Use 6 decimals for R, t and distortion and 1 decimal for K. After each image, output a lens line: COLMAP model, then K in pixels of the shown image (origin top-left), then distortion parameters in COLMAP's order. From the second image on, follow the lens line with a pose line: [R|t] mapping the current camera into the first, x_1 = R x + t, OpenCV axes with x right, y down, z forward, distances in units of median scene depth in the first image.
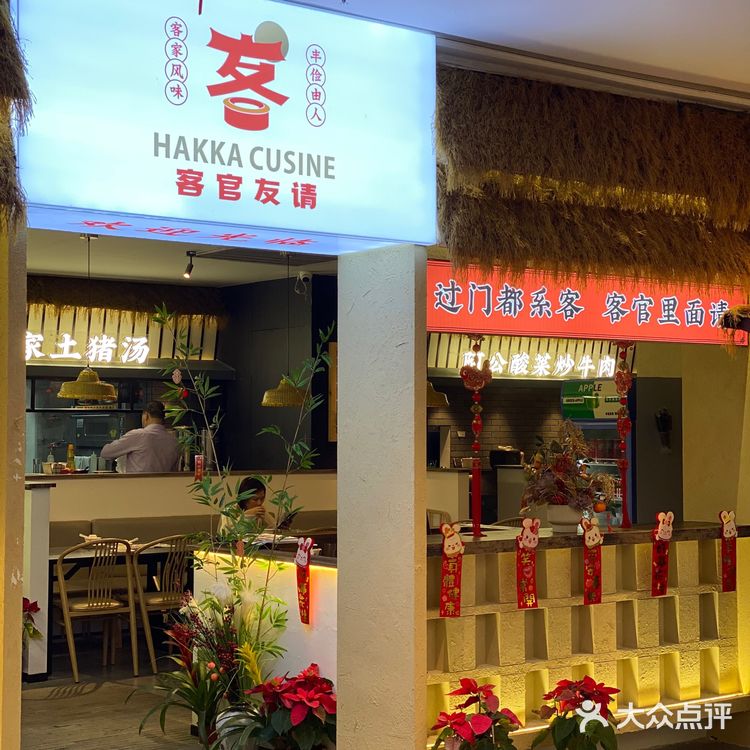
lens RADIAL K [[1446.4, 0, 375.9], [0, 1446.4, 372.1], [0, 0, 1]] dist [0.108866, 0.000000]
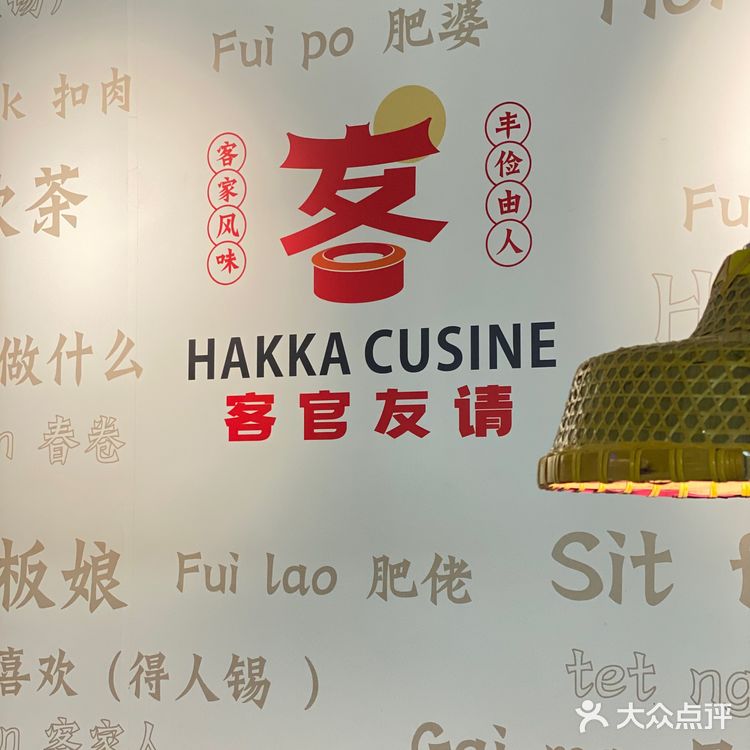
lens RADIAL K [[1479.4, 0, 376.2], [0, 1479.4, 376.9], [0, 0, 1]] dist [0.117933, 0.000000]
pose [[0.504664, -0.075022, -0.860050, 0.352385], [0.030651, 0.997146, -0.068995, -0.095558], [0.862771, 0.008458, 0.505524, 0.685021]]
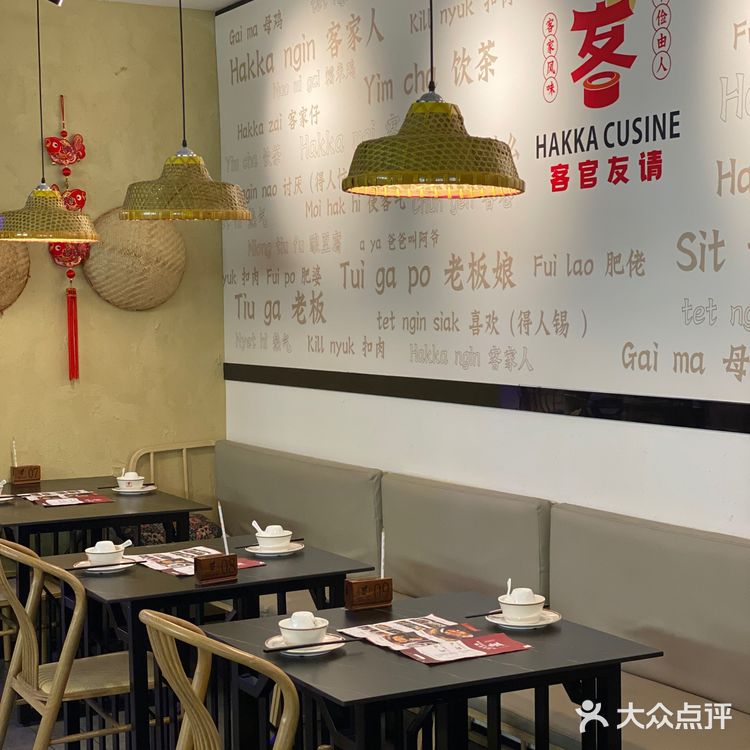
lens RADIAL K [[1479.4, 0, 373.6], [0, 1479.4, 375.8], [0, 0, 1]] dist [0.117933, 0.000000]
pose [[-0.131652, 0.053295, -0.989862, 0.819451], [0.045197, 0.997838, 0.047713, -0.045019], [0.990265, -0.038457, -0.133776, 0.913122]]
